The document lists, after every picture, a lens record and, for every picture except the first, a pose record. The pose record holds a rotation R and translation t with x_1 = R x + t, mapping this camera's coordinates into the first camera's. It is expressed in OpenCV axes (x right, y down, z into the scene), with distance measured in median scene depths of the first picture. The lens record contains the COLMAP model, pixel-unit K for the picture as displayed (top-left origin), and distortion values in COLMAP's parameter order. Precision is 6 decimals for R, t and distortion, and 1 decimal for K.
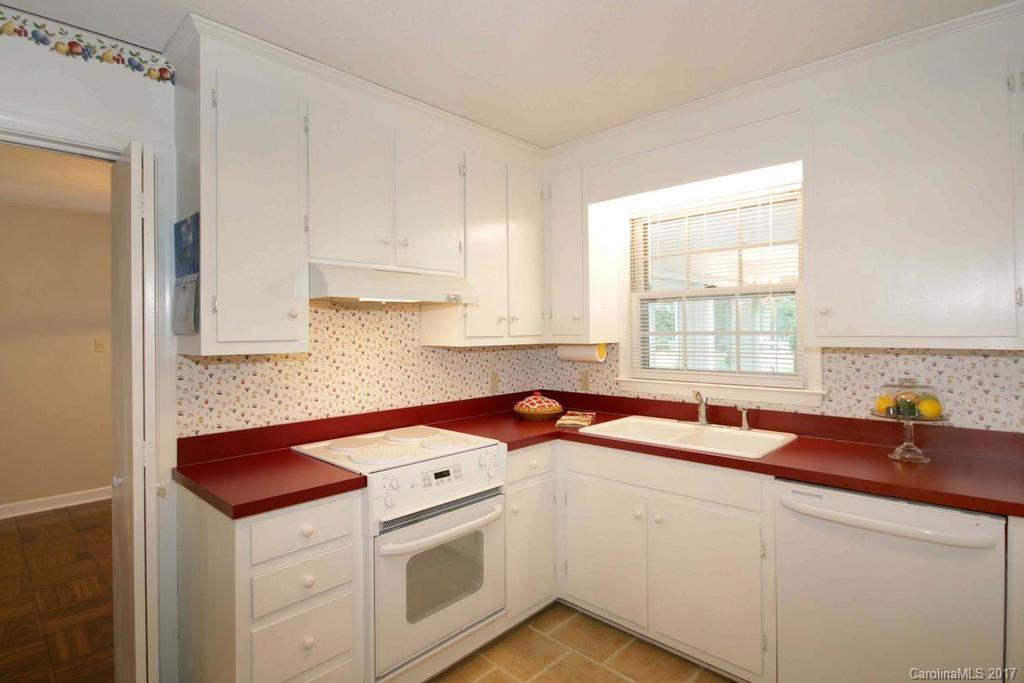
lens RADIAL K [[523.5, 0, 513.7], [0, 523.5, 326.1], [0, 0, 1]] dist [0.001103, 0.000090]
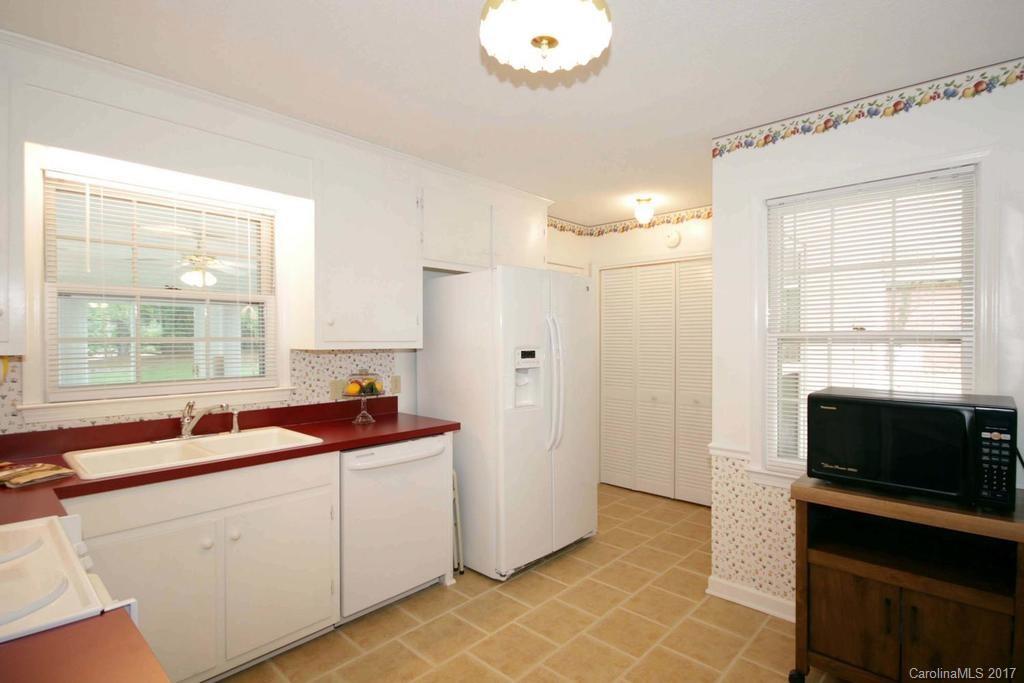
lens RADIAL K [[497.0, 0, 545.3], [0, 497.0, 340.5], [0, 0, 1]] dist [0.001737, -0.000151]
pose [[-0.024534, 0.000298, 0.999699, -0.590088], [-0.010043, 0.999949, -0.000545, 0.010752], [-0.999649, -0.010053, -0.024530, 0.436480]]
